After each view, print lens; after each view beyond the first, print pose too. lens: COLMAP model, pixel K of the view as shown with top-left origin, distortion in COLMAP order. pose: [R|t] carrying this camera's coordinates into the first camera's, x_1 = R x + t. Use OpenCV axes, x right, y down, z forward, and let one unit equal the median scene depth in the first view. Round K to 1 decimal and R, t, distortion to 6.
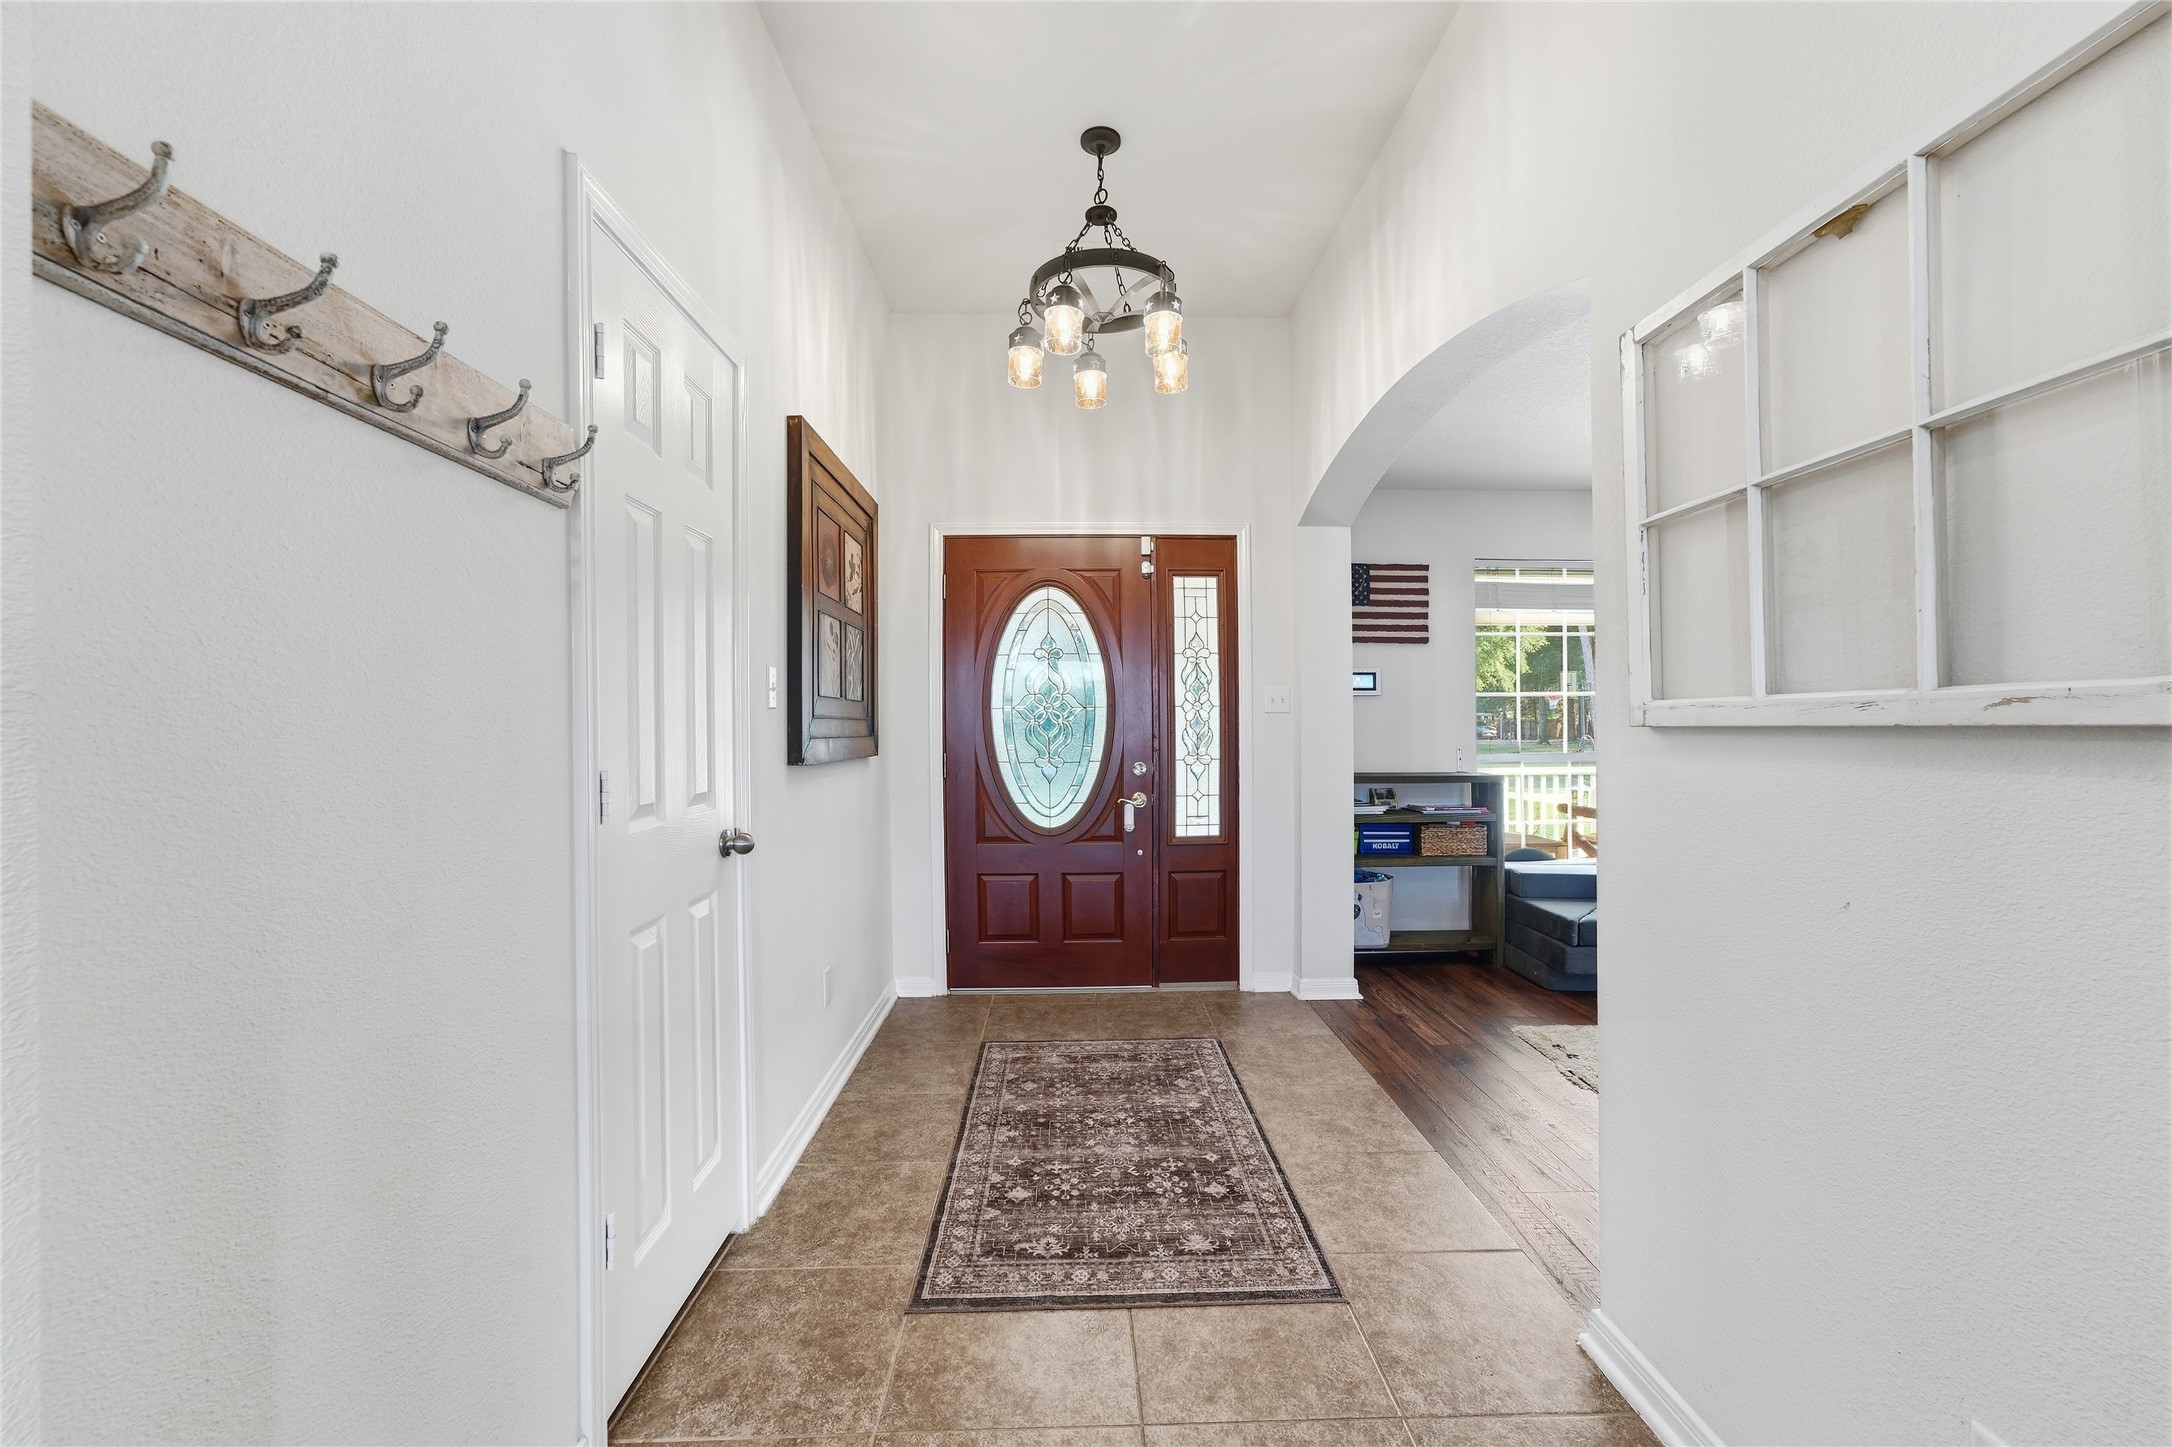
lens RADIAL K [[861.0, 0, 1088.2], [0, 861.0, 722.2], [0, 0, 1]] dist [0.003148, 0.000809]
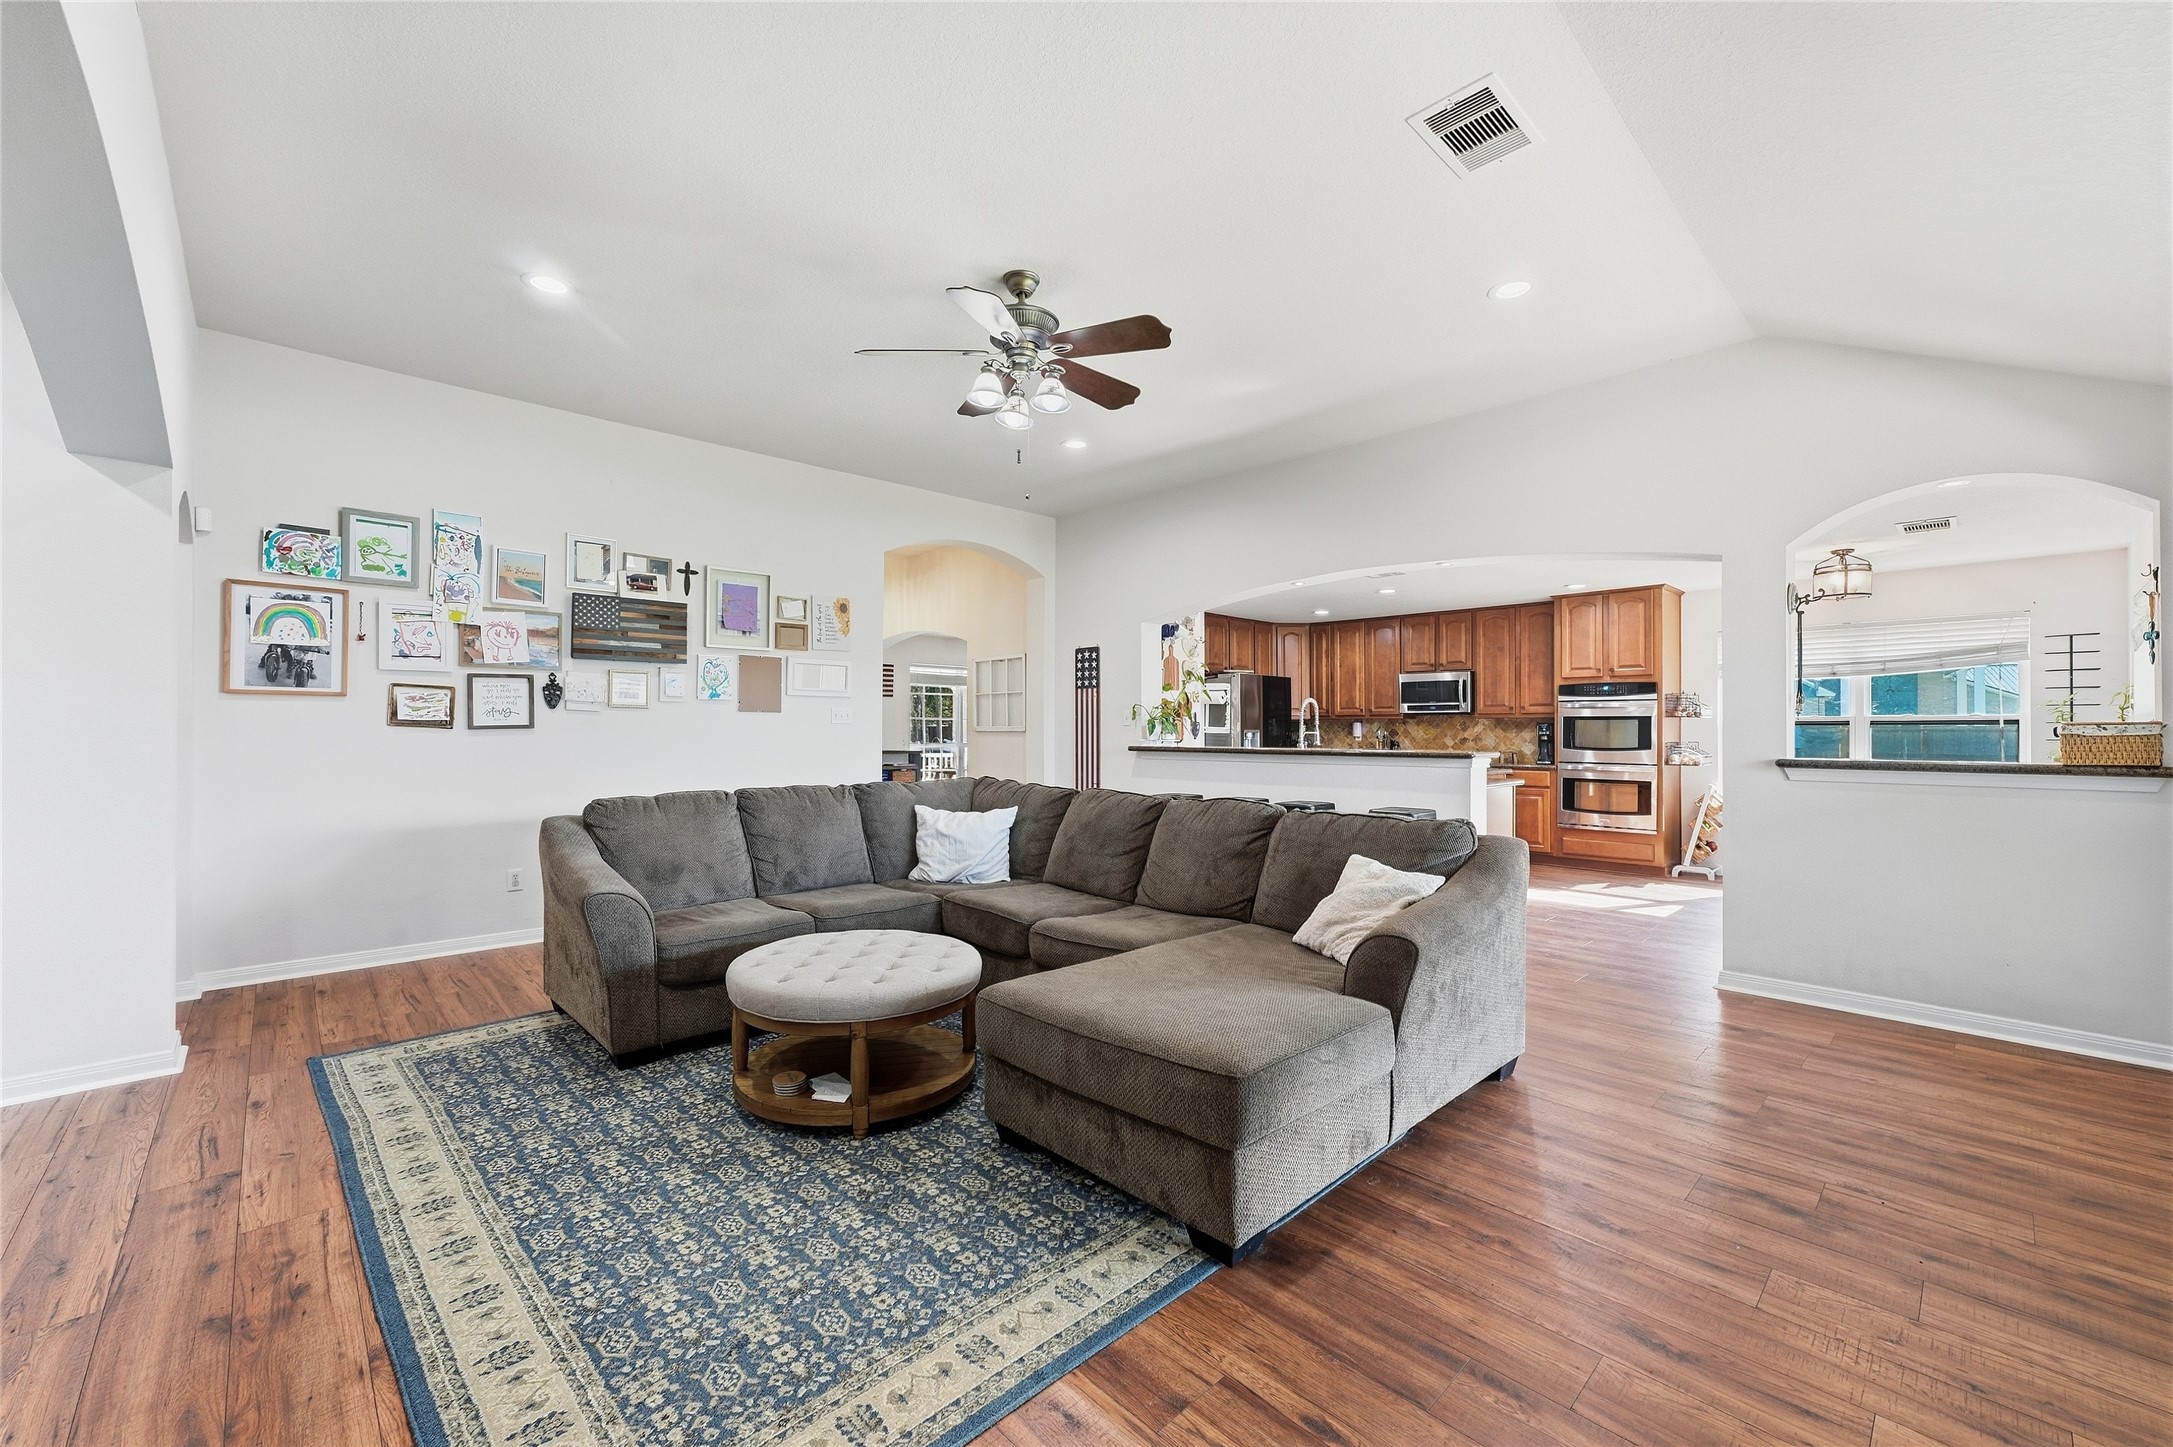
lens RADIAL K [[861.4, 0, 1083.4], [0, 861.4, 724.0], [0, 0, 1]] dist [0.003148, 0.000809]
pose [[0.742603, 0.011716, 0.669629, -1.310687], [-0.007889, 0.999931, -0.008745, 0.004827], [-0.669685, 0.001211, 0.742644, -1.826254]]
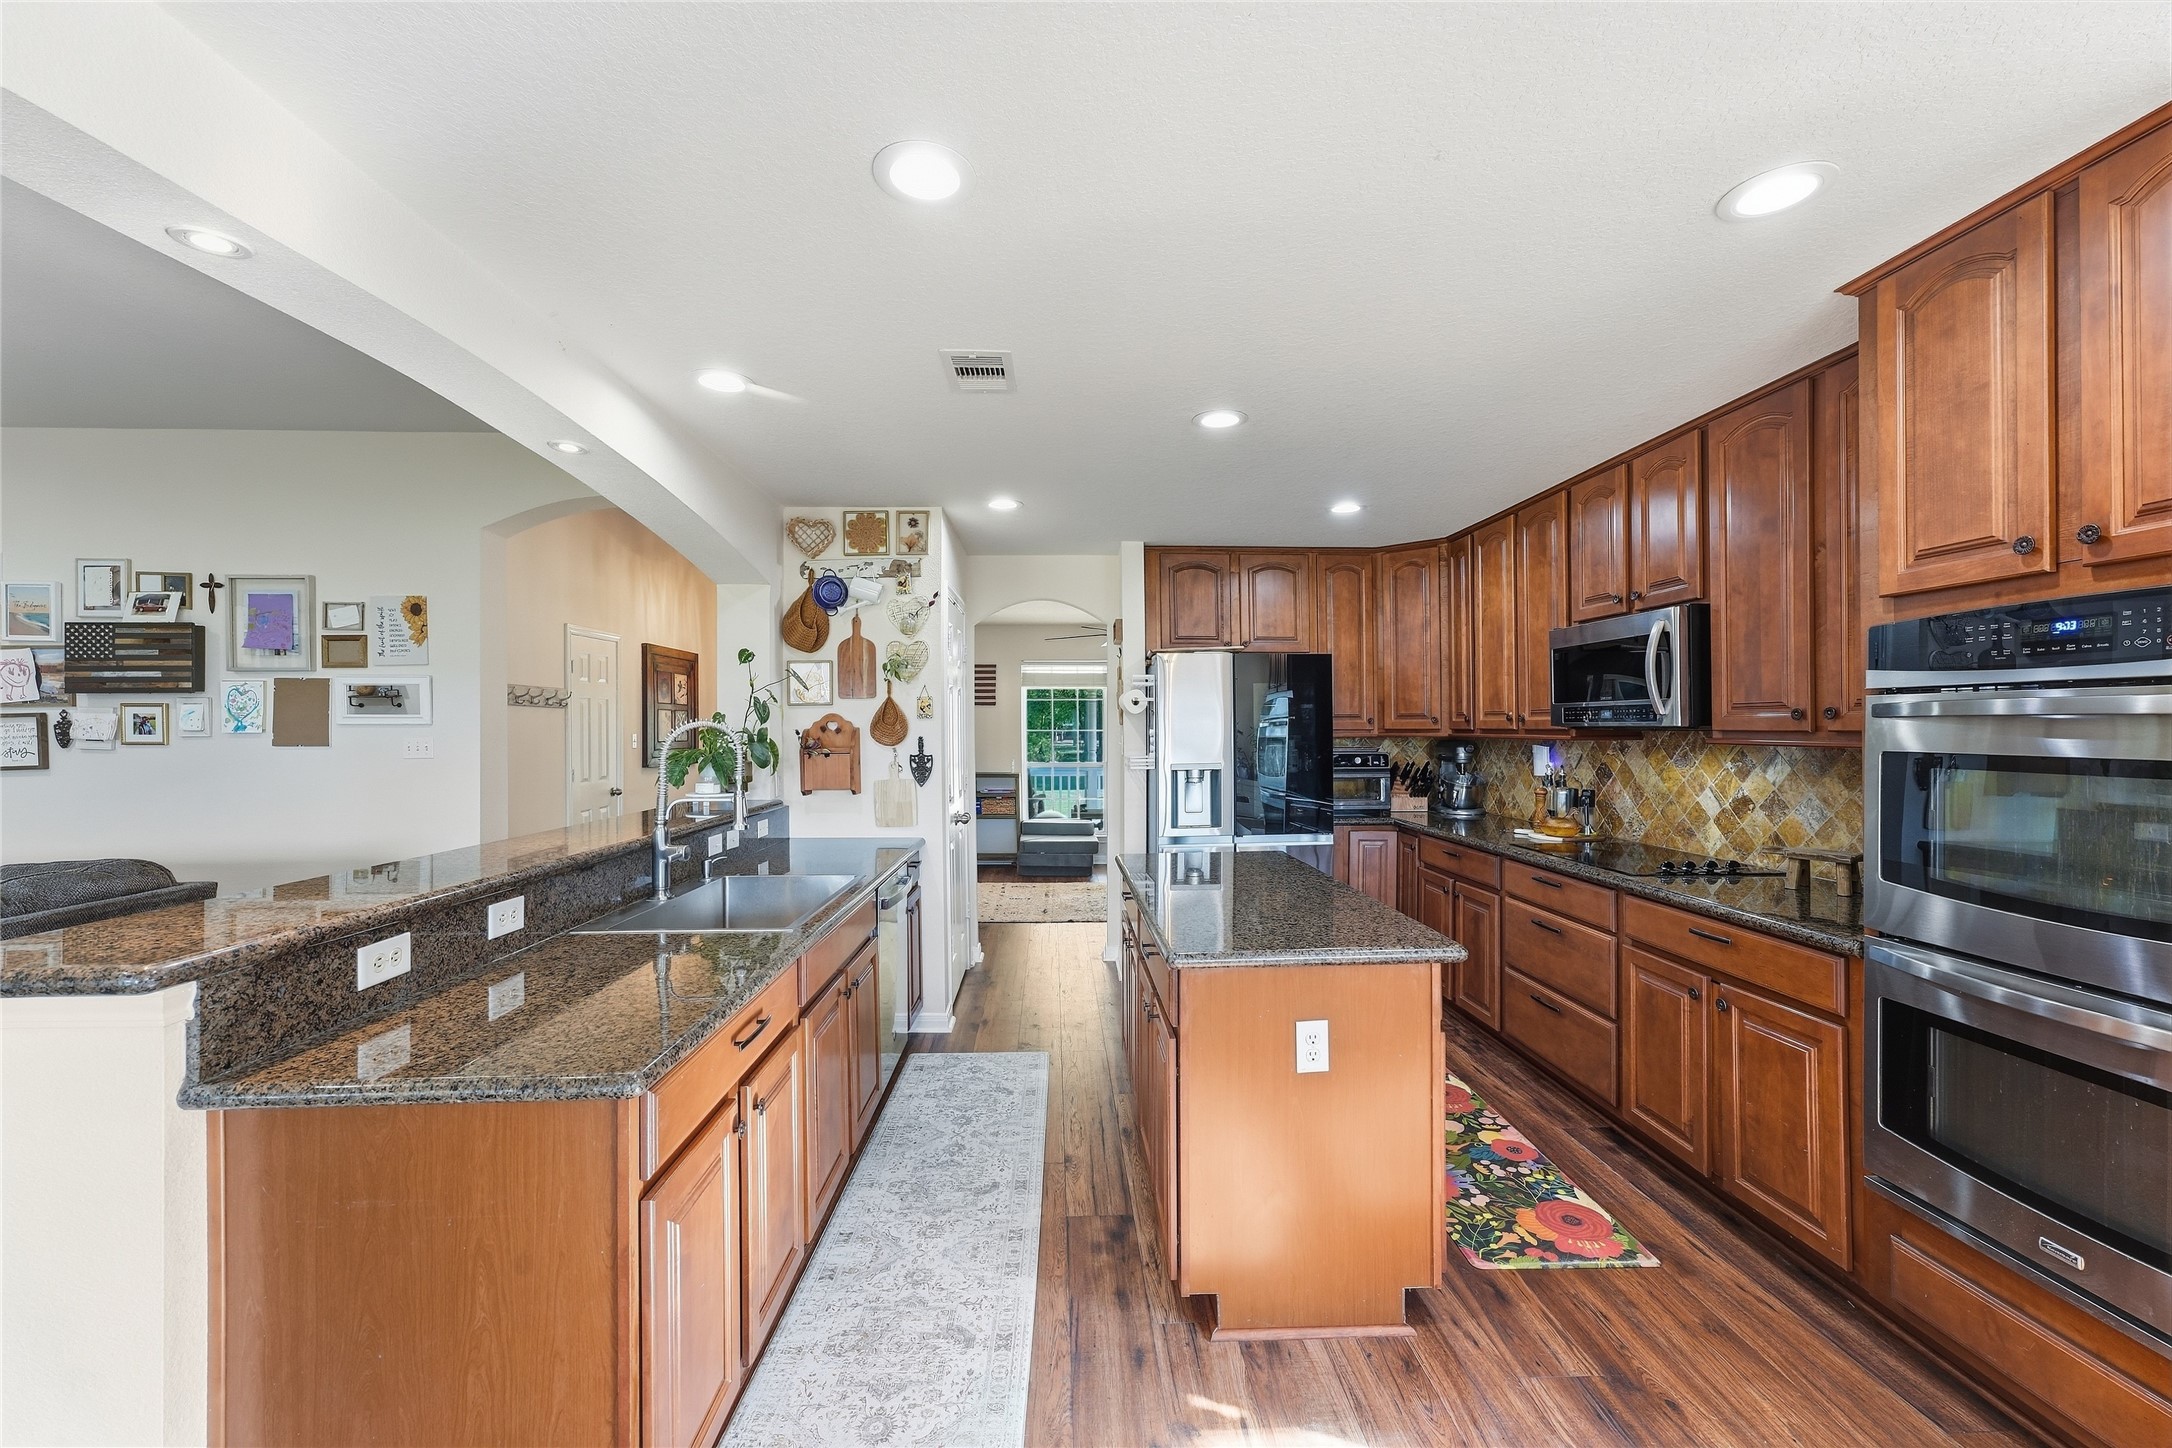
lens RADIAL K [[861.0, 0, 1091.7], [0, 861.0, 727.2], [0, 0, 1]] dist [0.003148, 0.000809]
pose [[0.999828, -0.000445, 0.018517, 0.875546], [0.000412, 0.999998, 0.001792, -0.071563], [-0.018518, -0.001784, 0.999827, -1.509347]]
